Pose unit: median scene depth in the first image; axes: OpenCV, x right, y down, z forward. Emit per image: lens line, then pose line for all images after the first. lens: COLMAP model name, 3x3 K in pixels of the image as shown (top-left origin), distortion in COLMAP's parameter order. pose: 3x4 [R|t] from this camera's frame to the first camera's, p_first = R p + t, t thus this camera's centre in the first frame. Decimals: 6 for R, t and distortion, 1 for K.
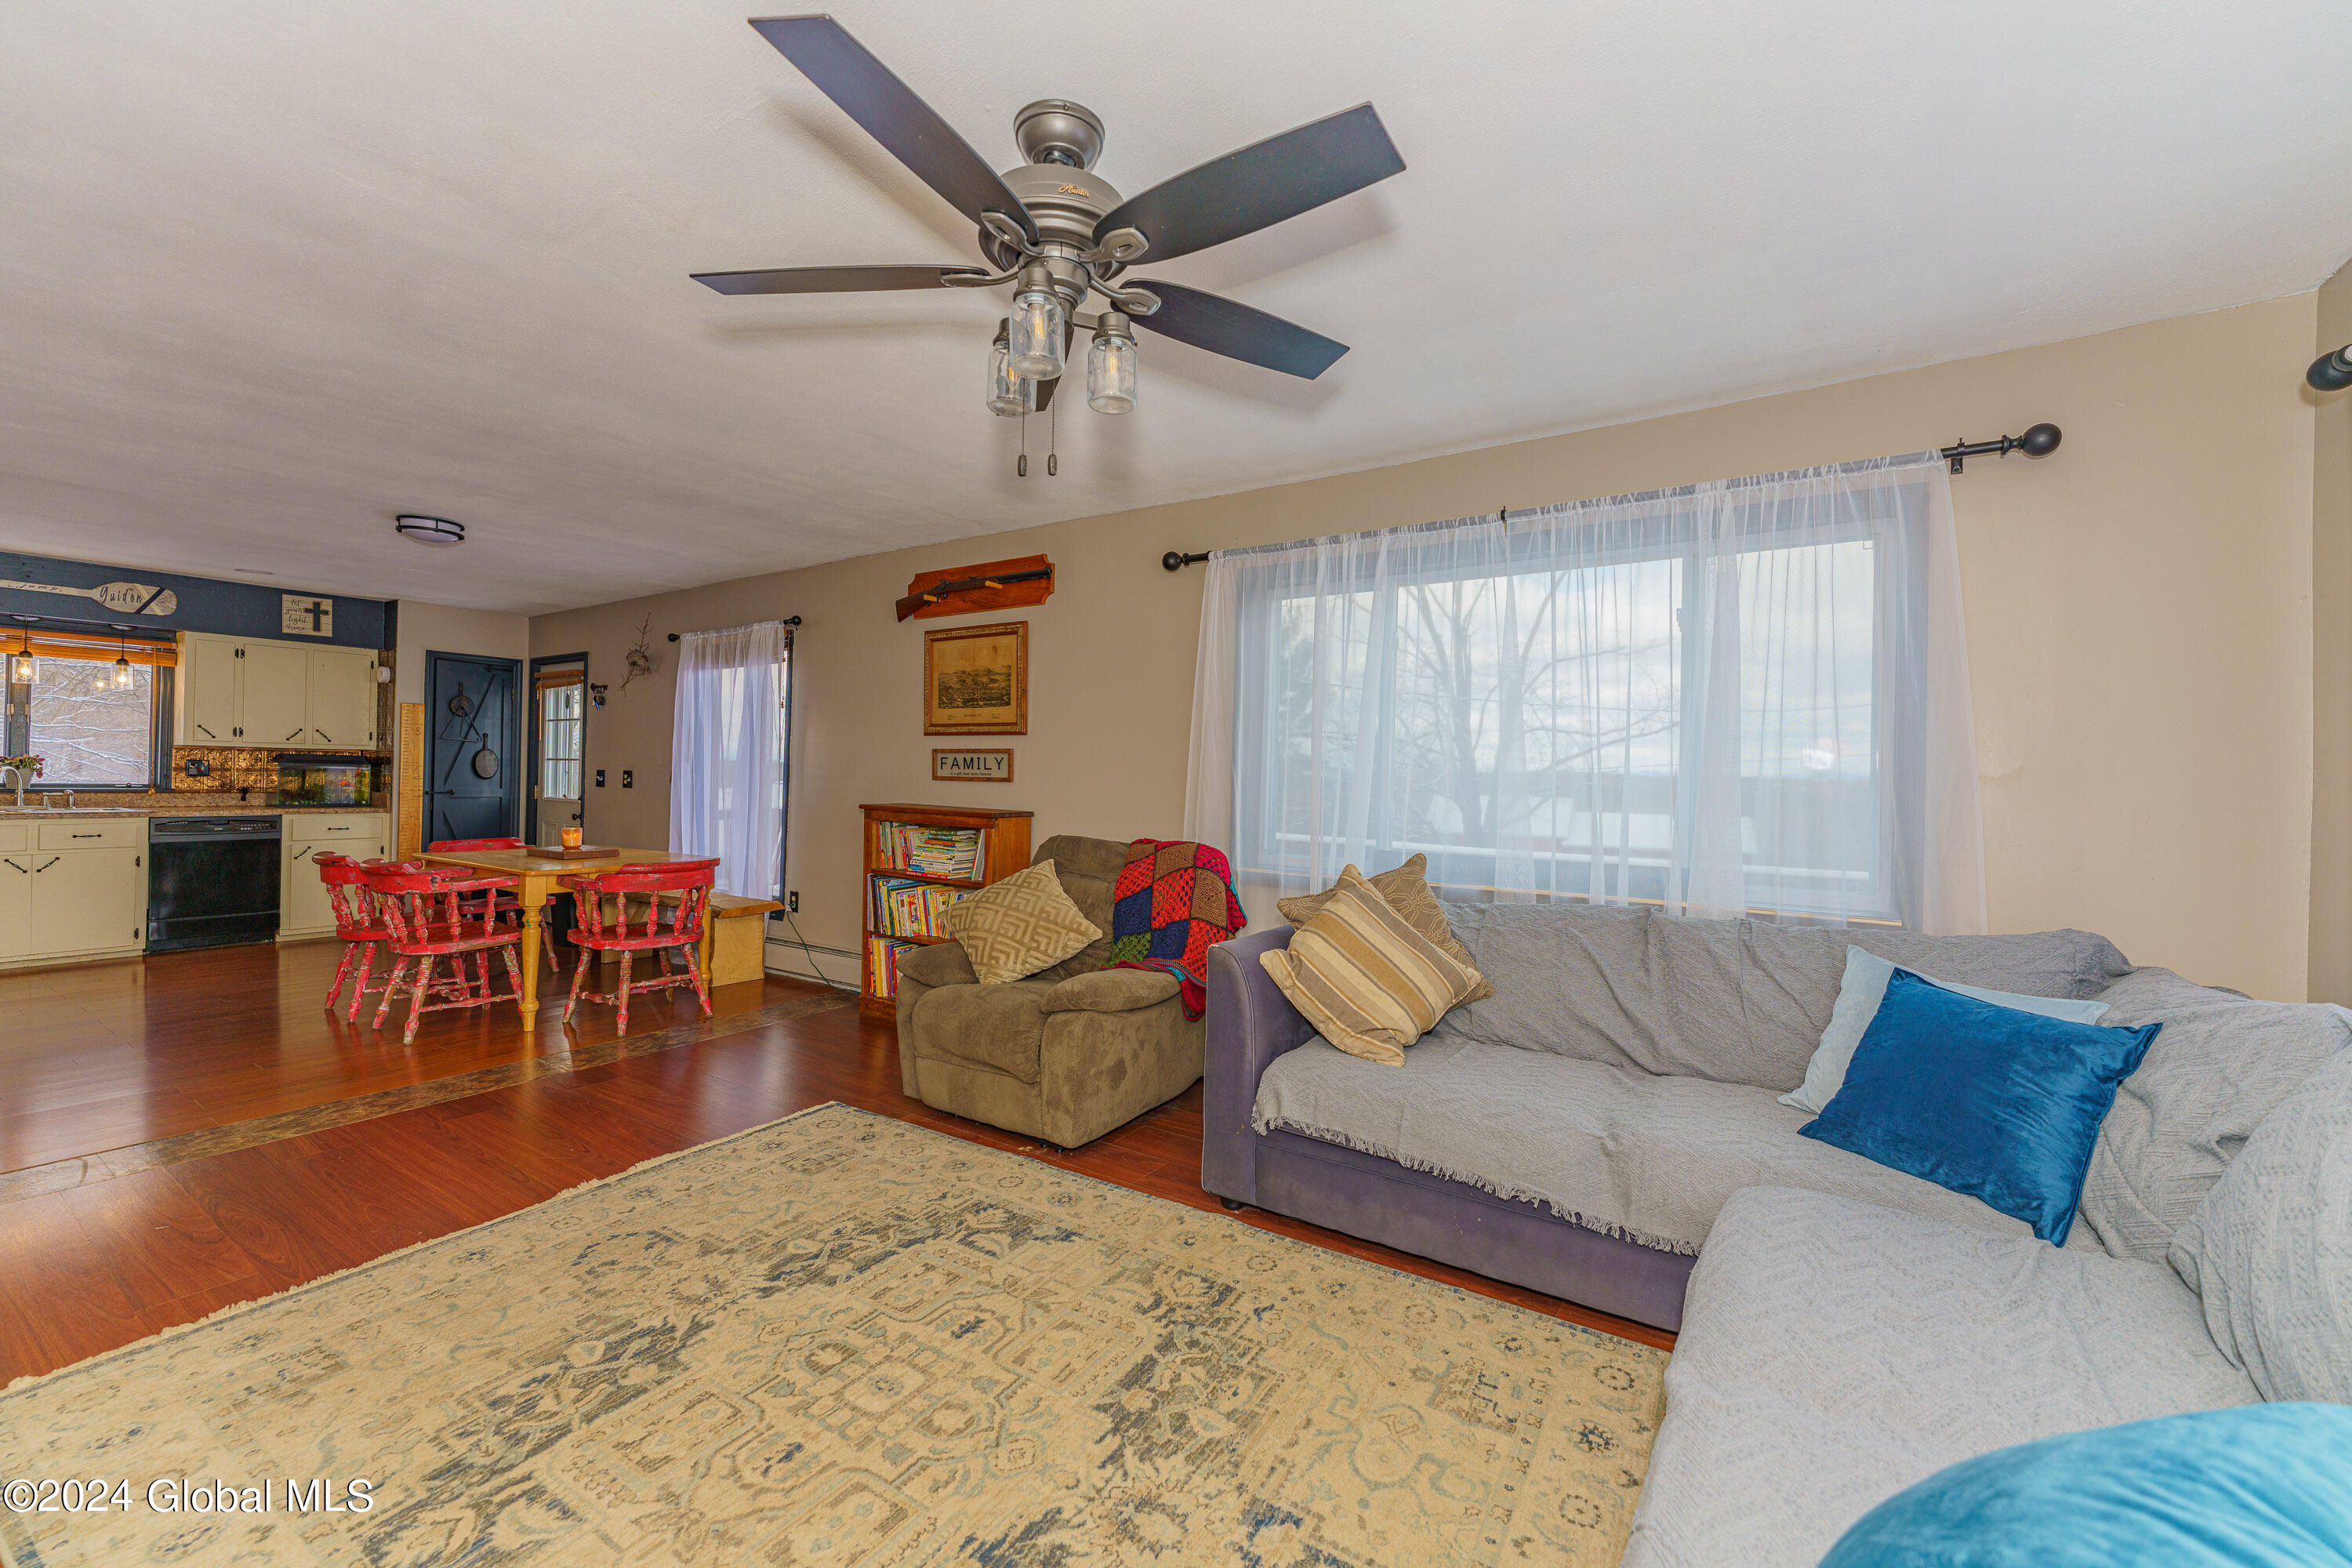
lens RADIAL K [[935.4, 0, 1173.5], [0, 935.4, 777.3], [0, 0, 1]] dist [0.001198, -0.000201]
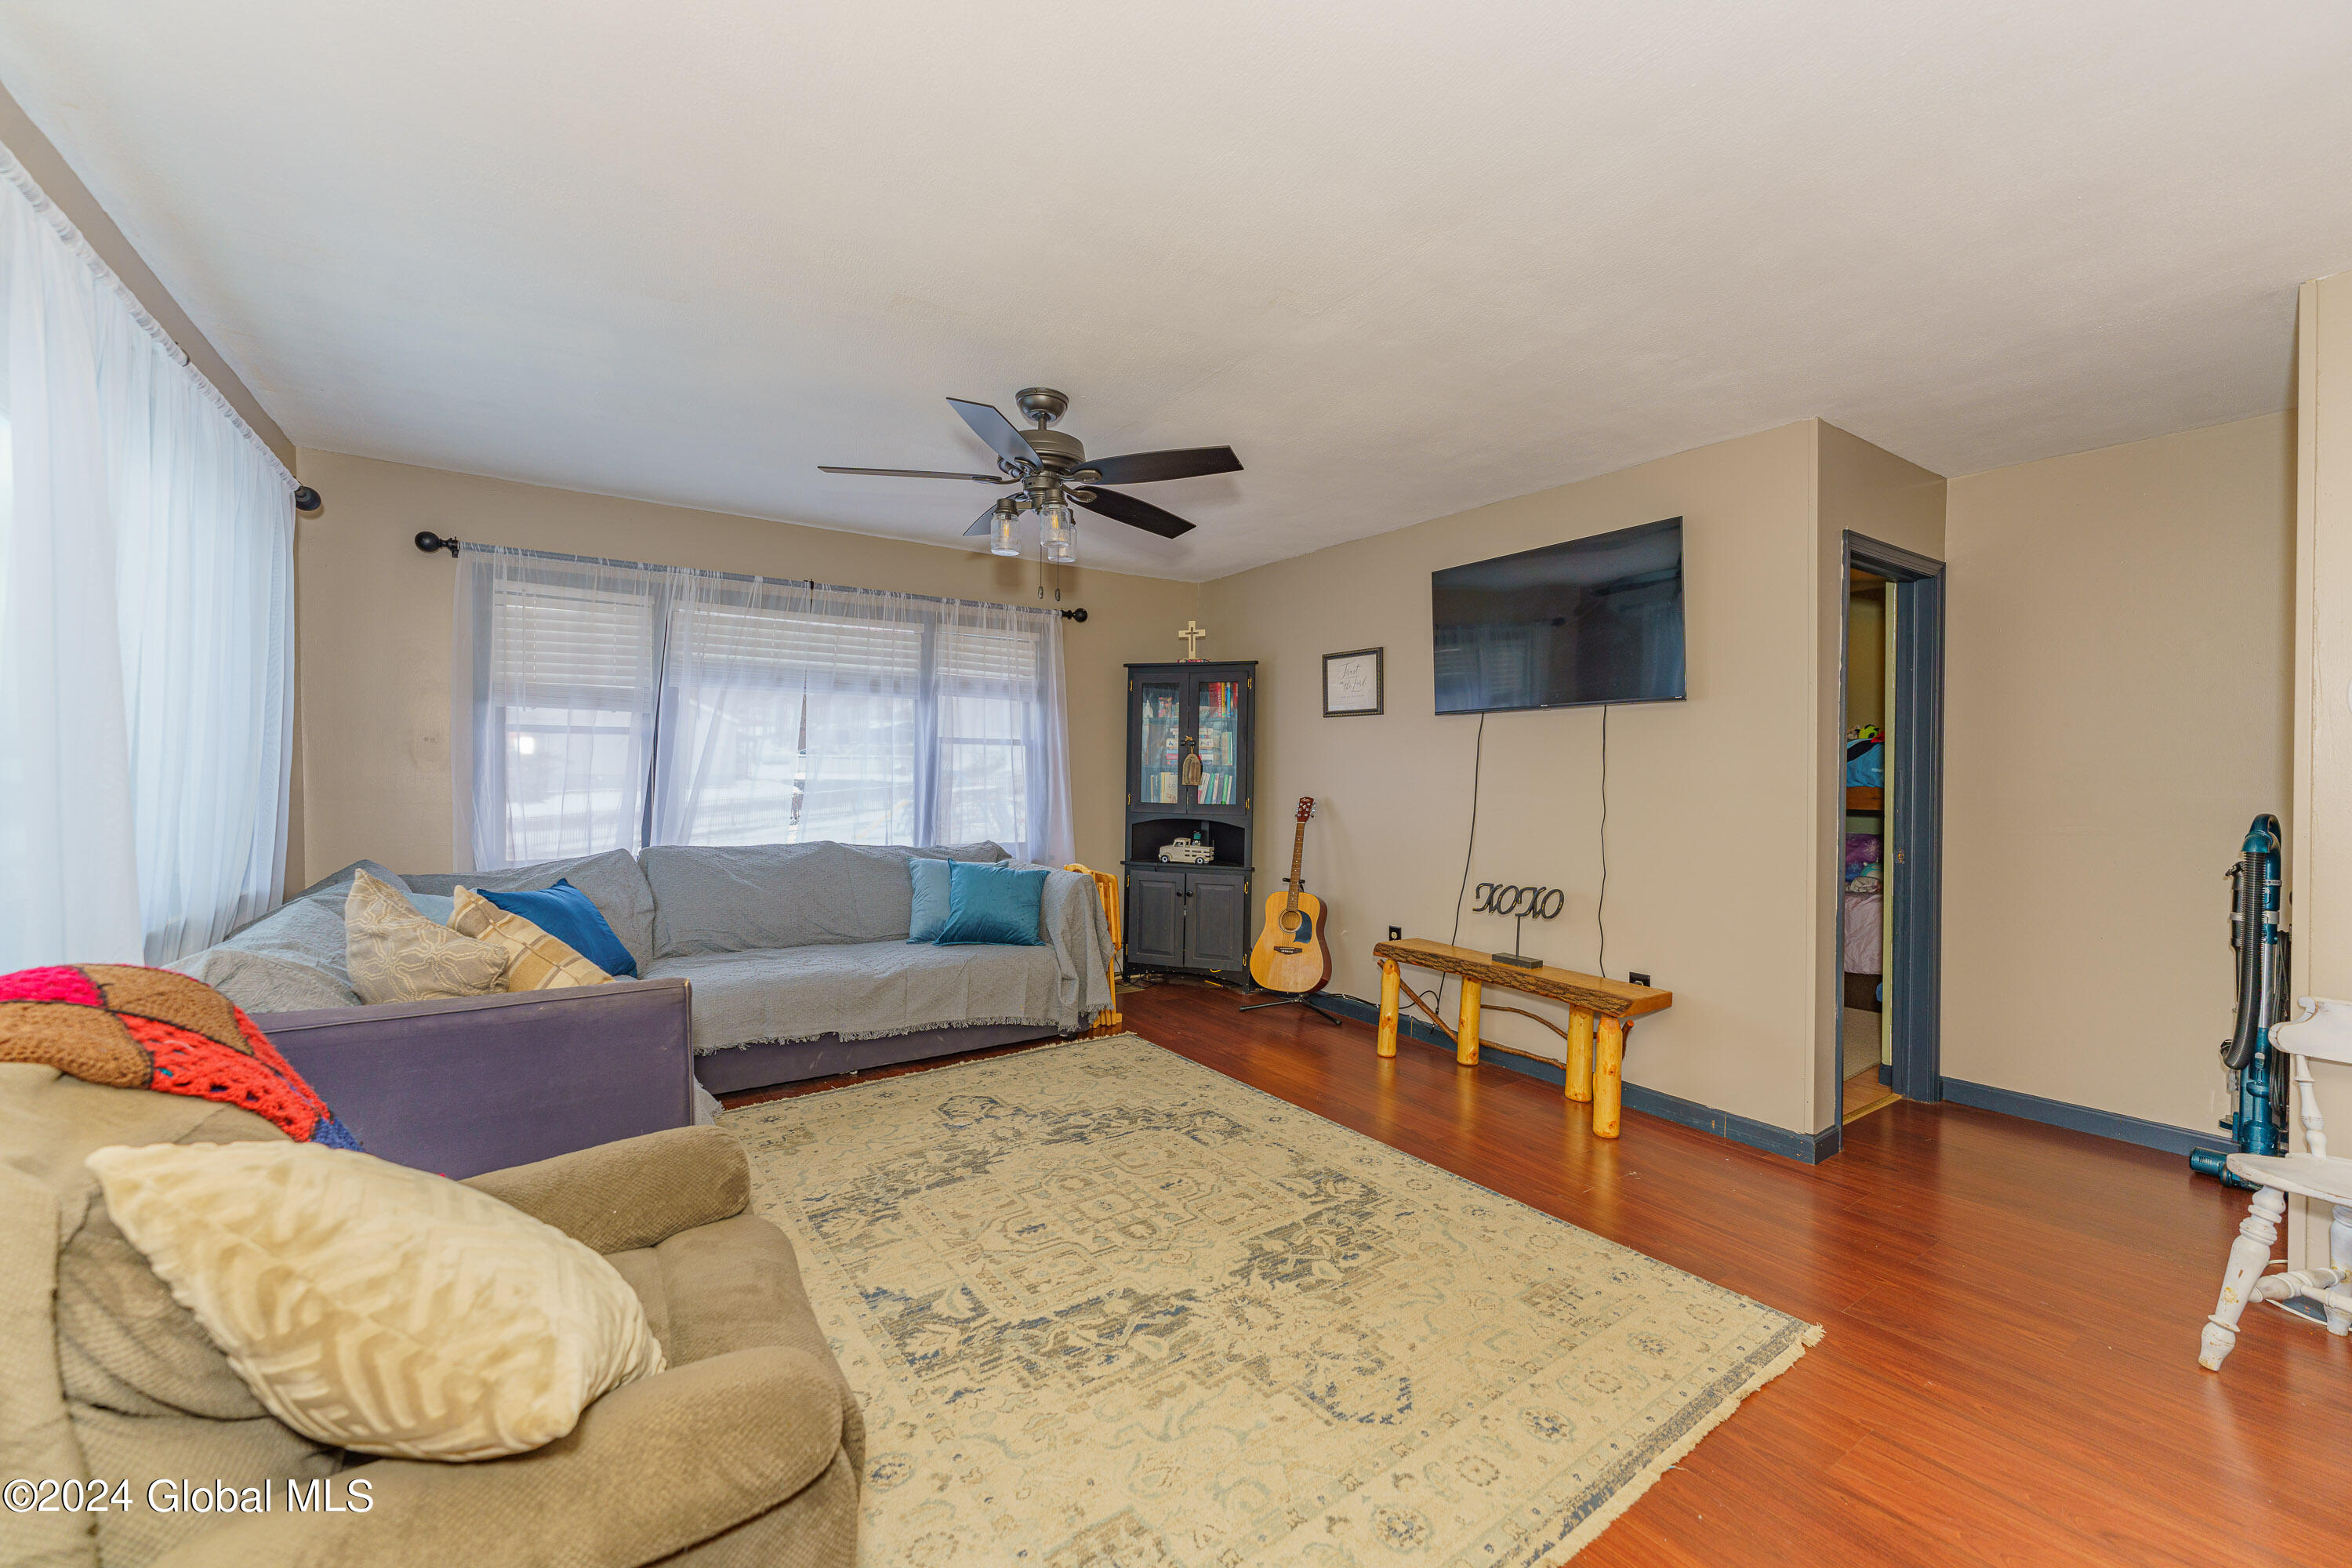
lens RADIAL K [[935.4, 0, 1173.5], [0, 935.4, 777.3], [0, 0, 1]] dist [0.001198, -0.000201]
pose [[-0.925794, -0.028621, 0.376944, -0.346810], [-0.025348, 0.999586, 0.013642, -0.008335], [-0.377179, 0.003075, -0.926135, 0.856680]]
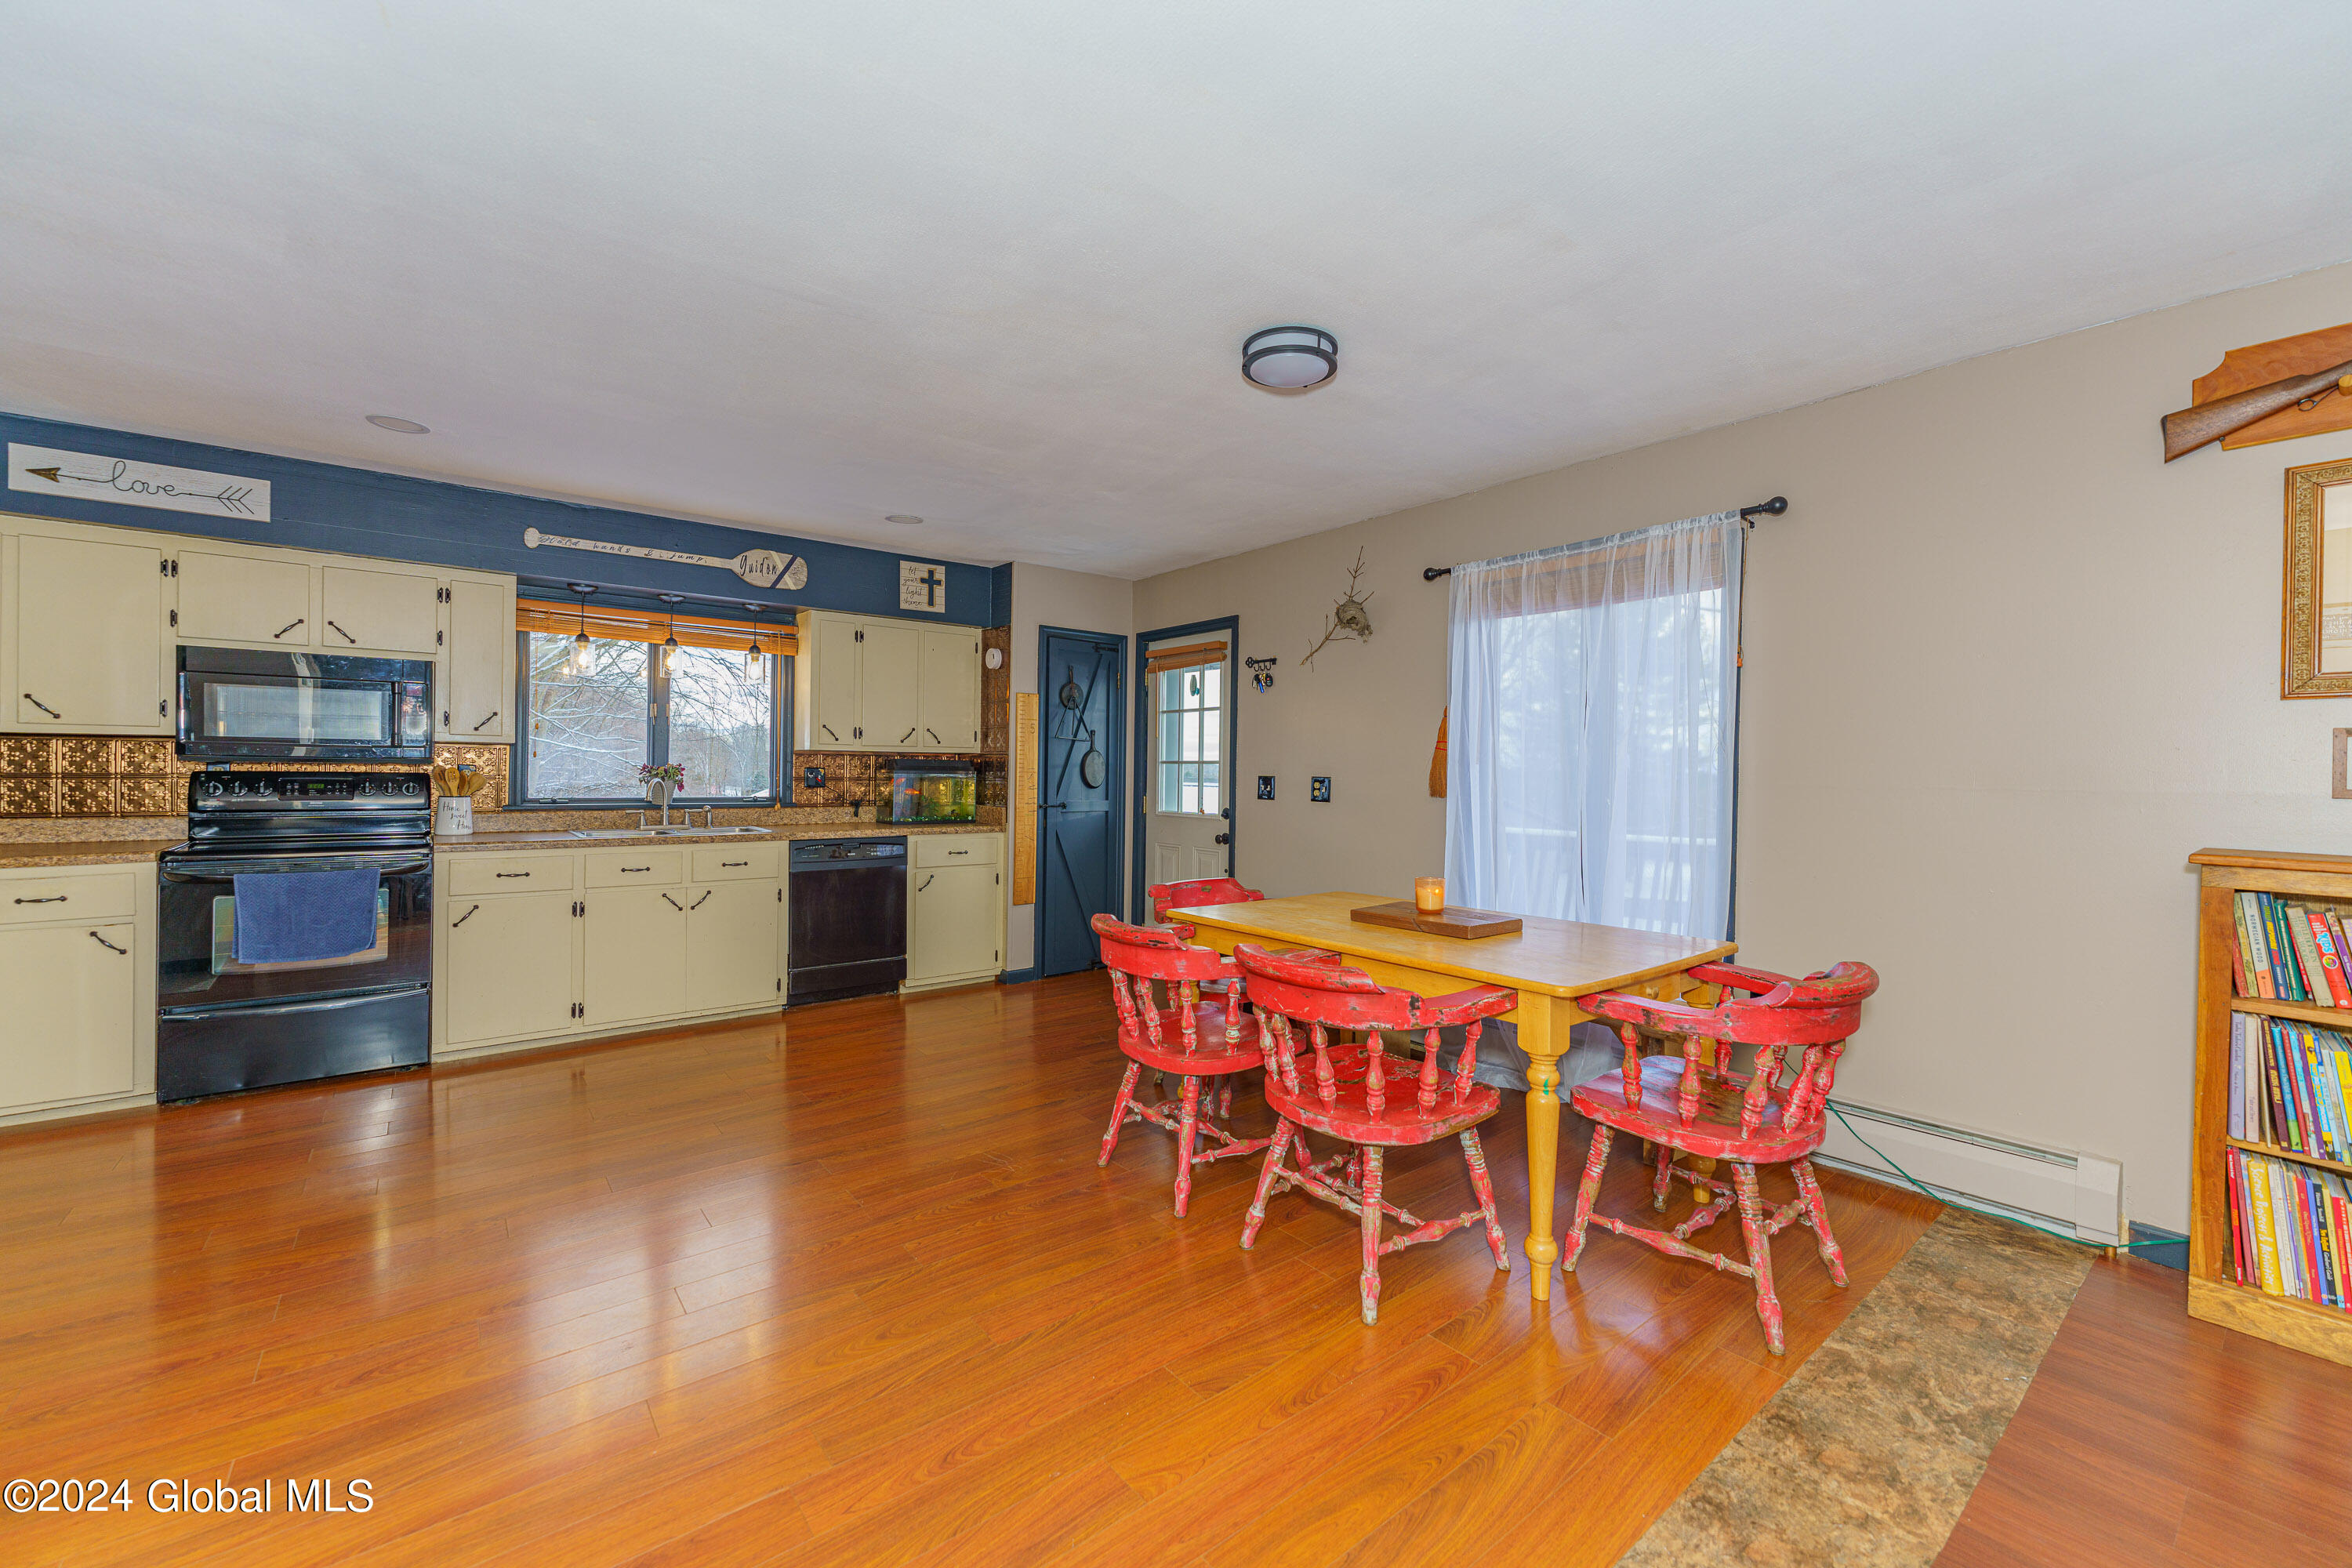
lens RADIAL K [[935.4, 0, 1173.5], [0, 935.4, 777.3], [0, 0, 1]] dist [0.001198, -0.000201]
pose [[0.952044, -0.006351, -0.305897, -0.627652], [0.006884, 0.999976, 0.000665, -0.010892], [0.305885, -0.002739, 0.952065, 0.396962]]
